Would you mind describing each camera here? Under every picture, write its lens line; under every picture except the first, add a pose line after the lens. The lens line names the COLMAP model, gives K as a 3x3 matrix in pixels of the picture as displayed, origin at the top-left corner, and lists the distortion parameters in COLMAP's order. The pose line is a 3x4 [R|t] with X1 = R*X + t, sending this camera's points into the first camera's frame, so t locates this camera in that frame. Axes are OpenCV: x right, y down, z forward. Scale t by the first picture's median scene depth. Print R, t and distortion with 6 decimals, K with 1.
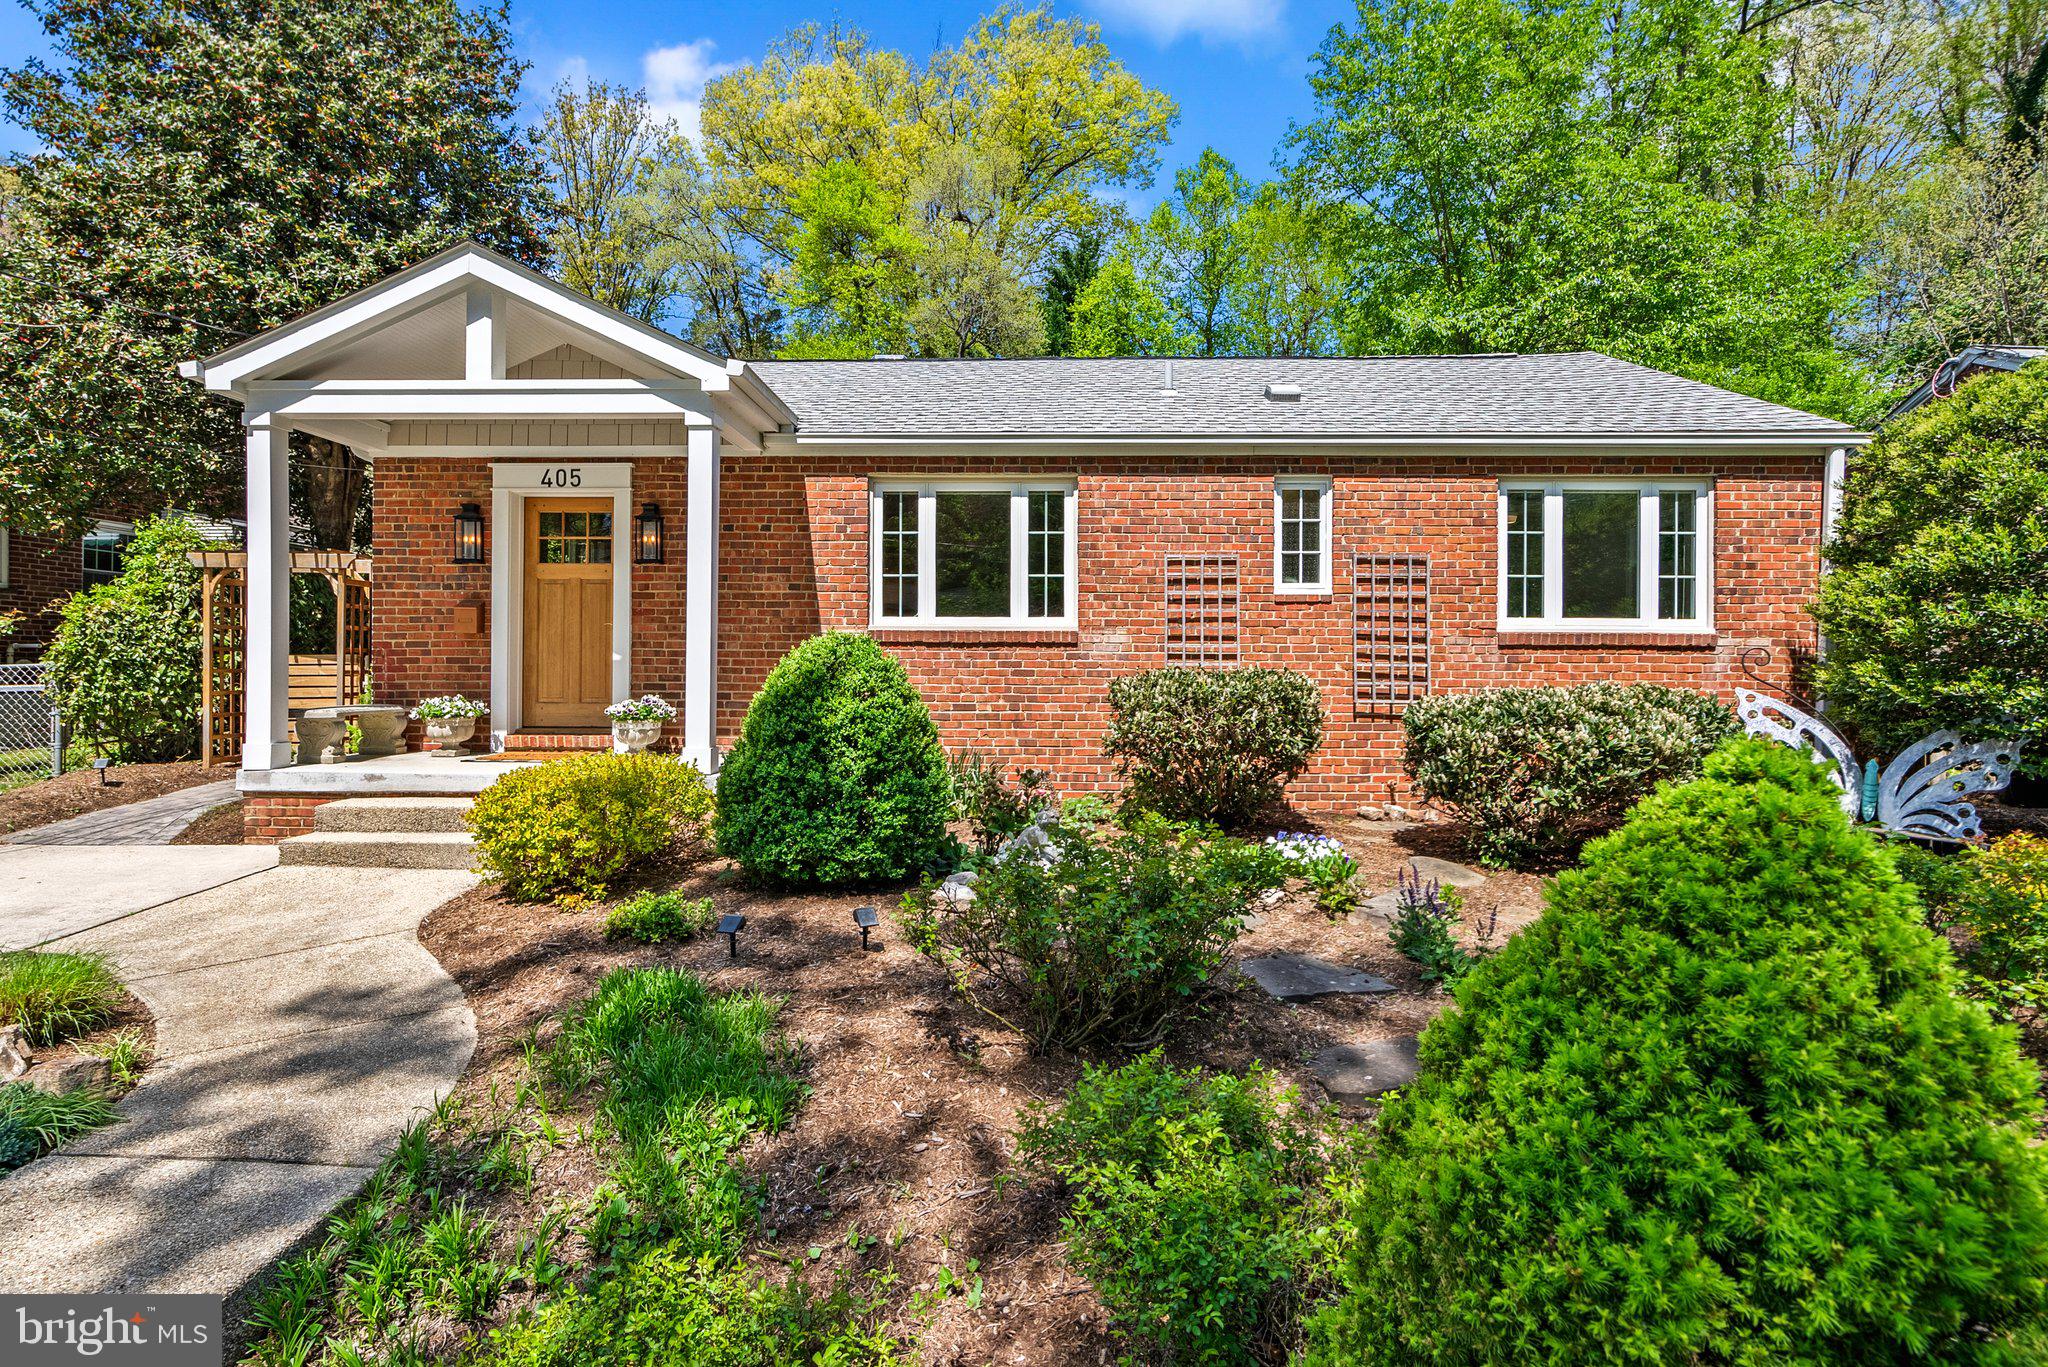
lens RADIAL K [[952.4, 0, 1021.0], [0, 952.4, 675.7], [0, 0, 1]] dist [-0.003861, 0.000298]
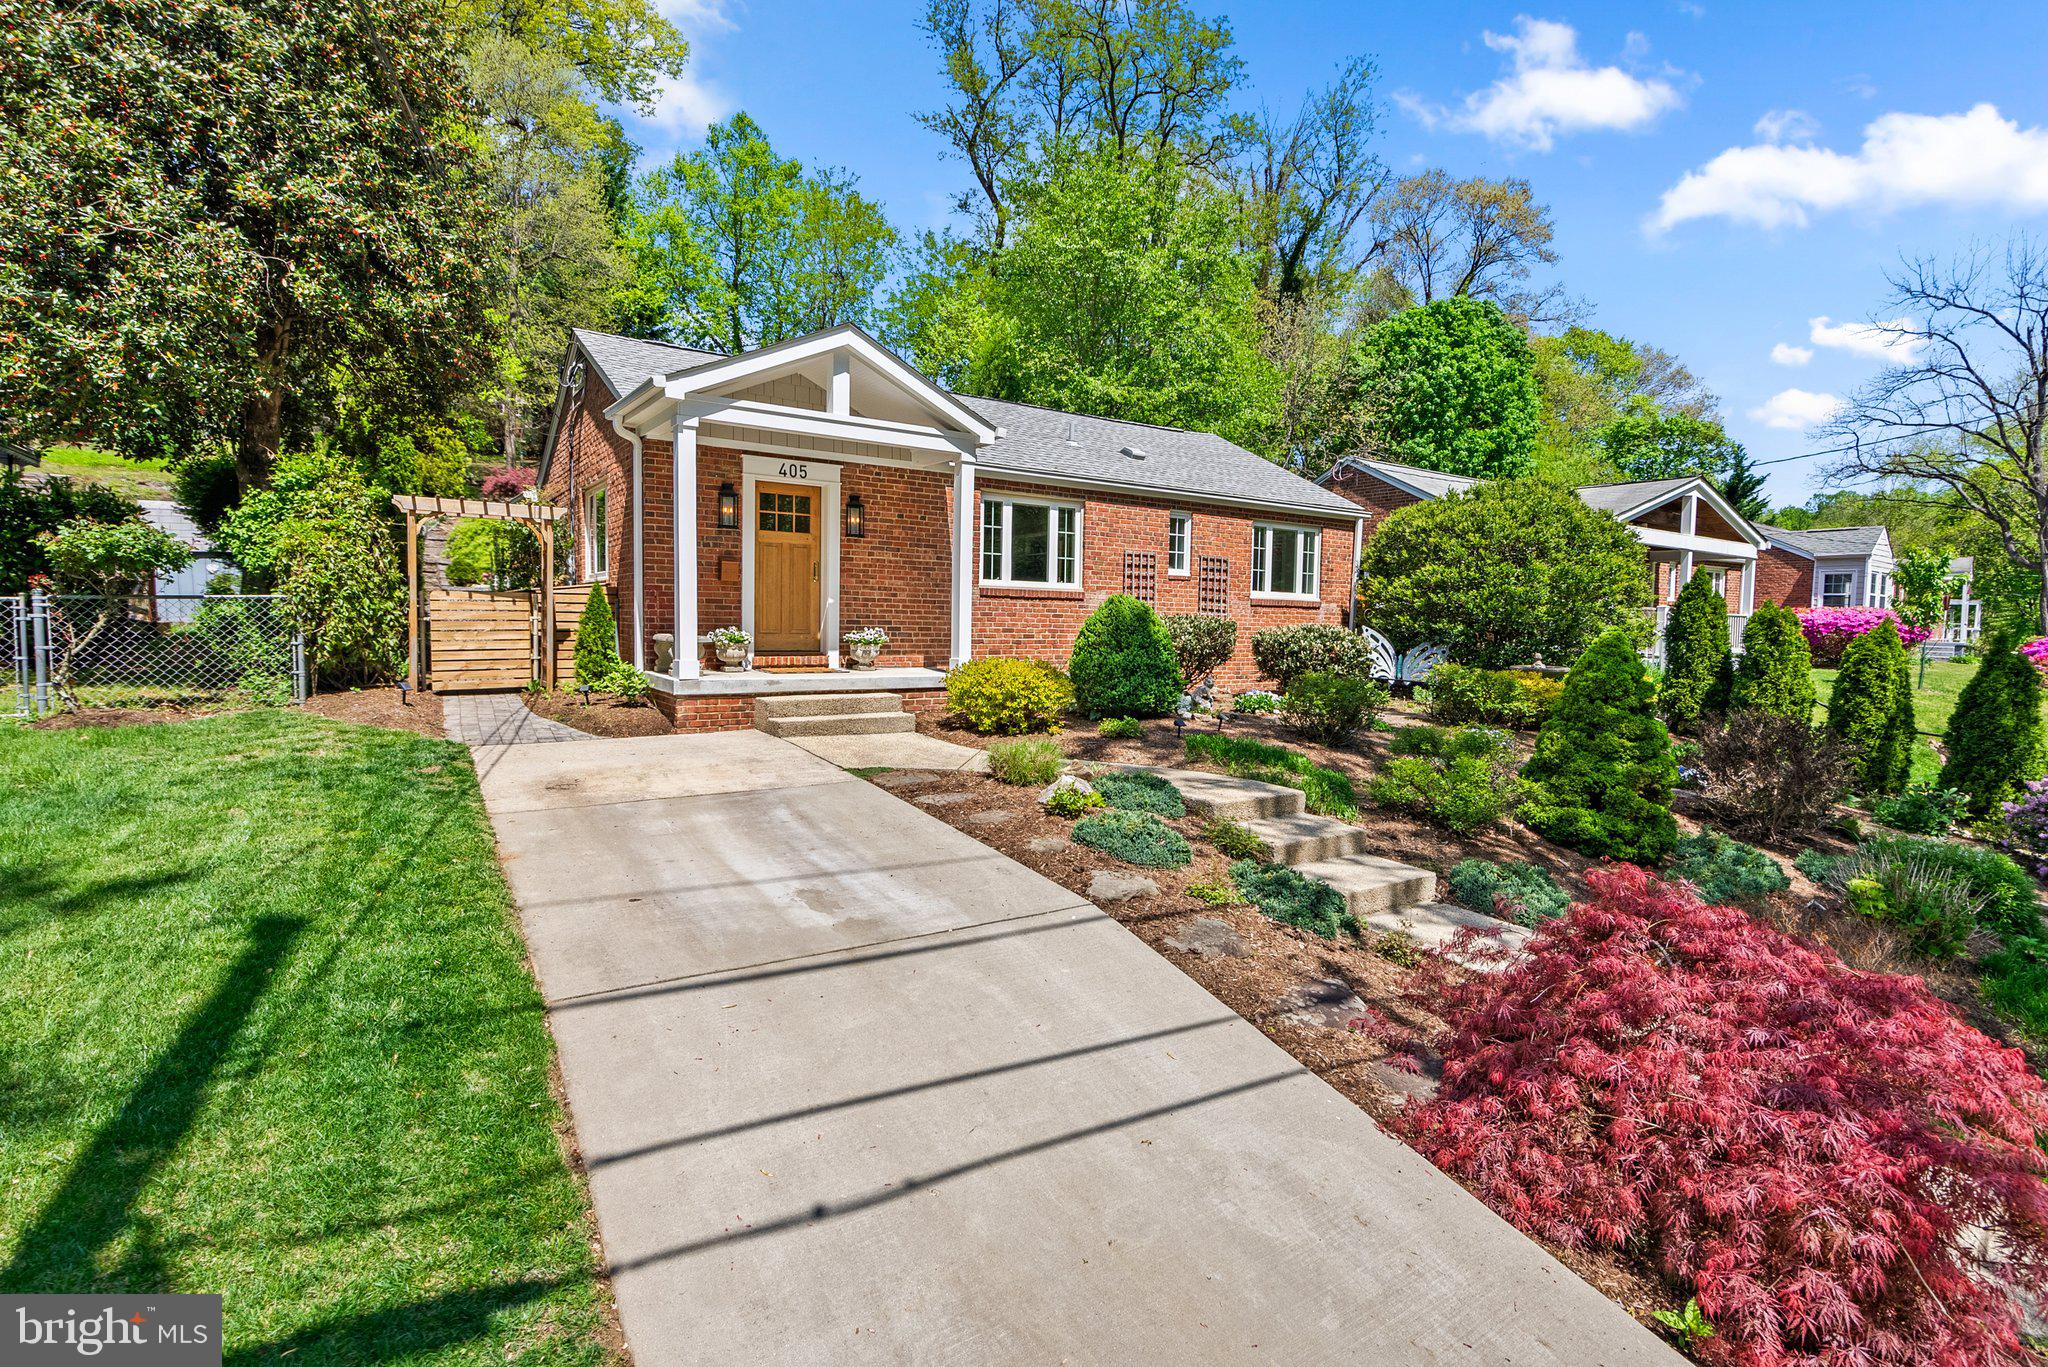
lens RADIAL K [[980.4, 0, 1017.7], [0, 980.4, 677.0], [0, 0, 1]] dist [0.000105, 0.001192]
pose [[0.805729, -0.024547, 0.591776, -1.080834], [-0.008927, 0.998524, 0.053575, 0.013116], [-0.592218, -0.048450, 0.804320, -0.359300]]
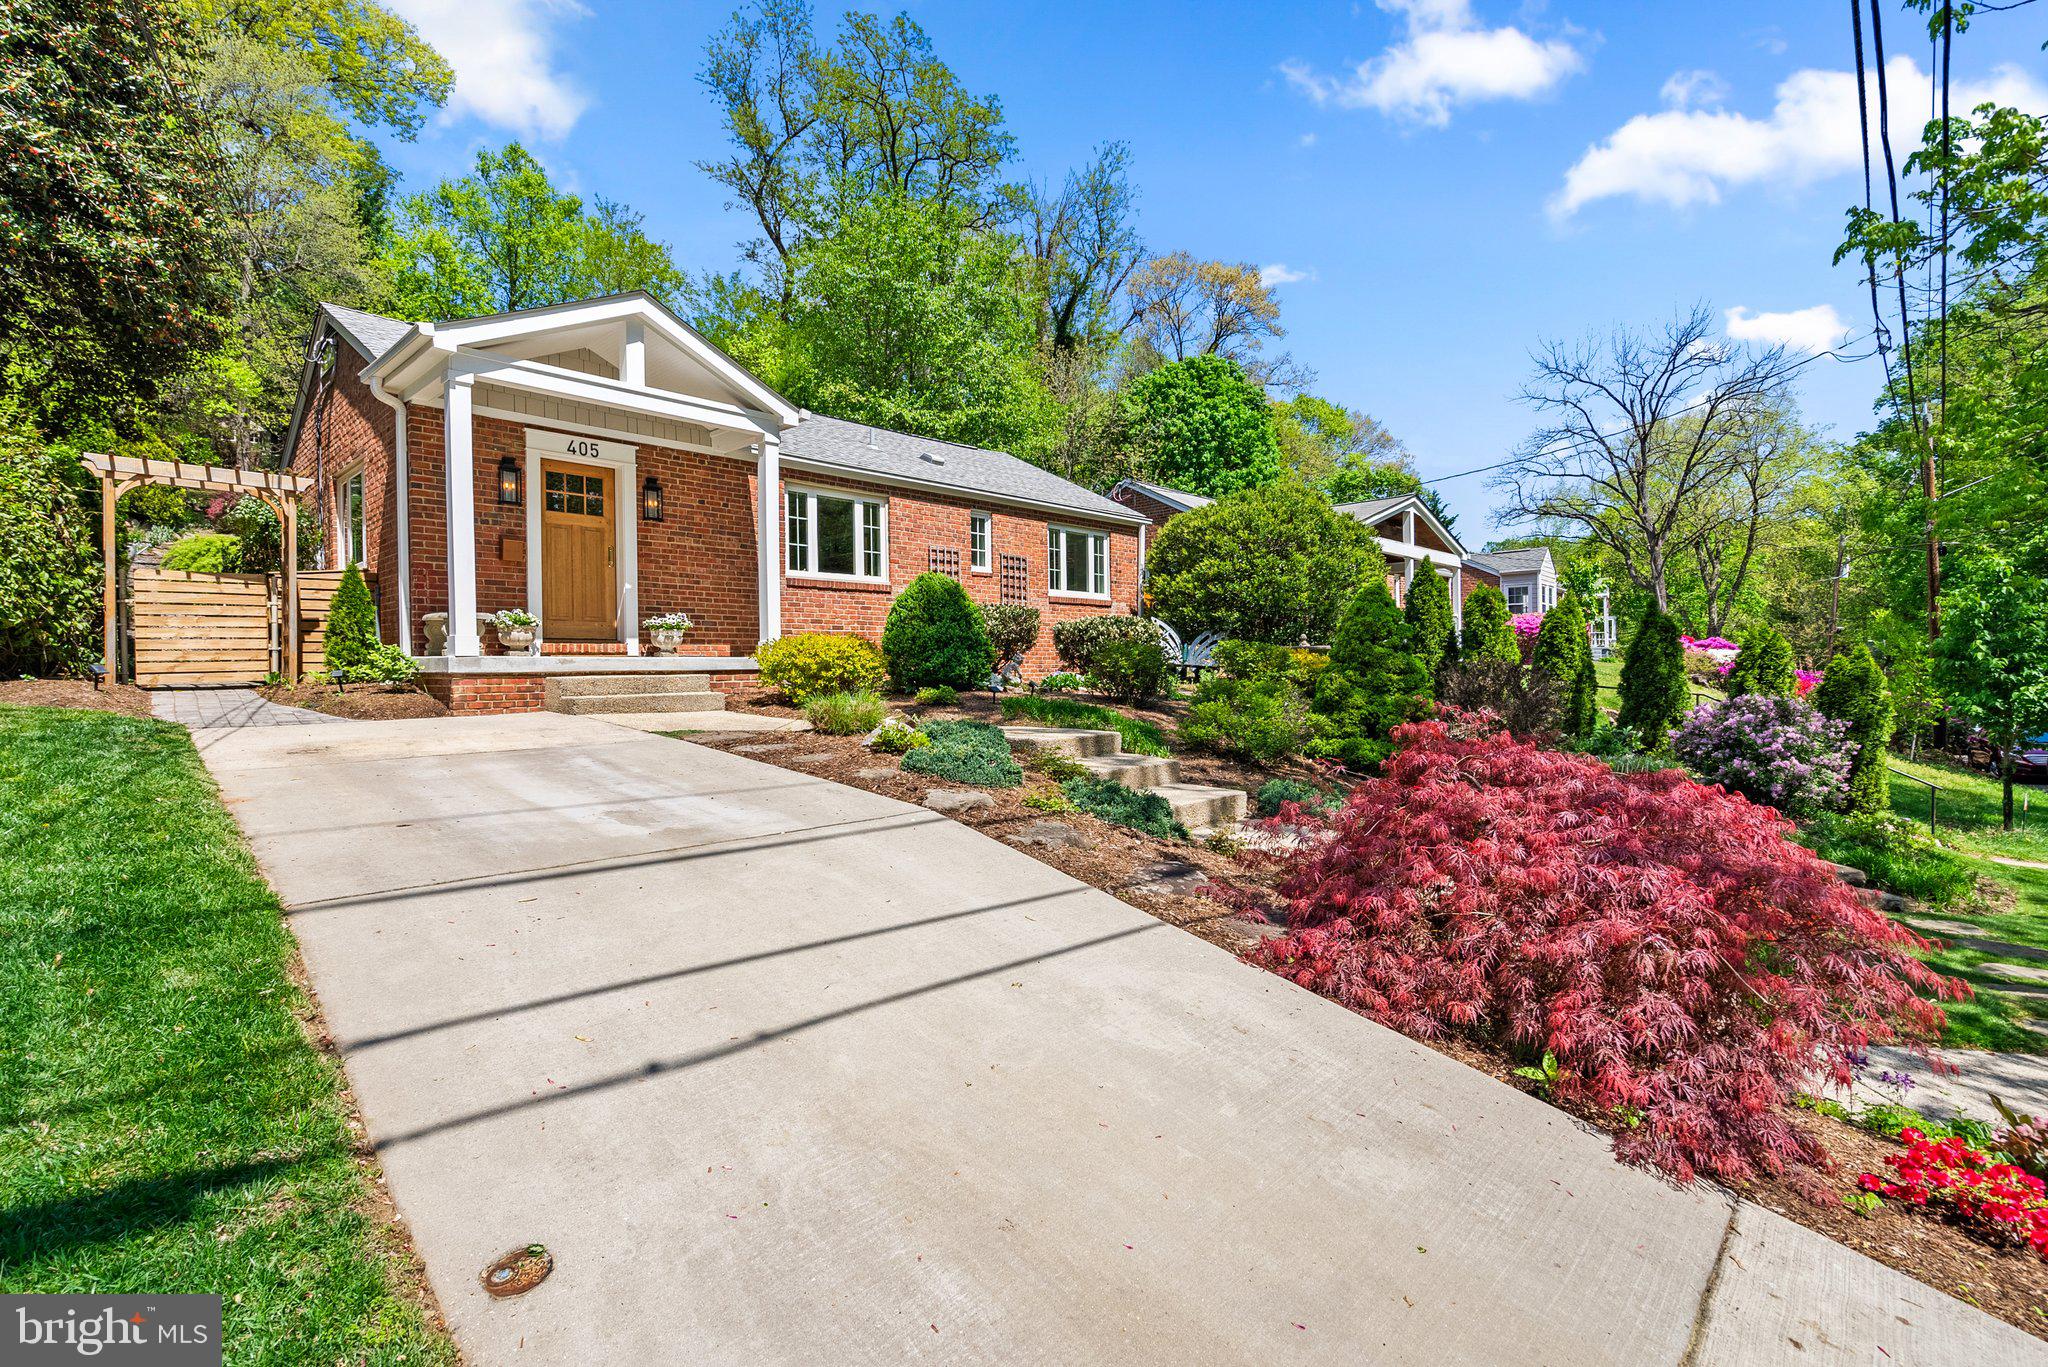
lens RADIAL K [[939.1, 0, 1018.9], [0, 939.1, 670.4], [0, 0, 1]] dist [-0.003815, 0.001981]
pose [[0.662228, -0.015943, 0.749133, -1.071141], [0.023898, 0.999714, 0.000149, 0.114629], [-0.748922, 0.017804, 0.662419, -0.312697]]
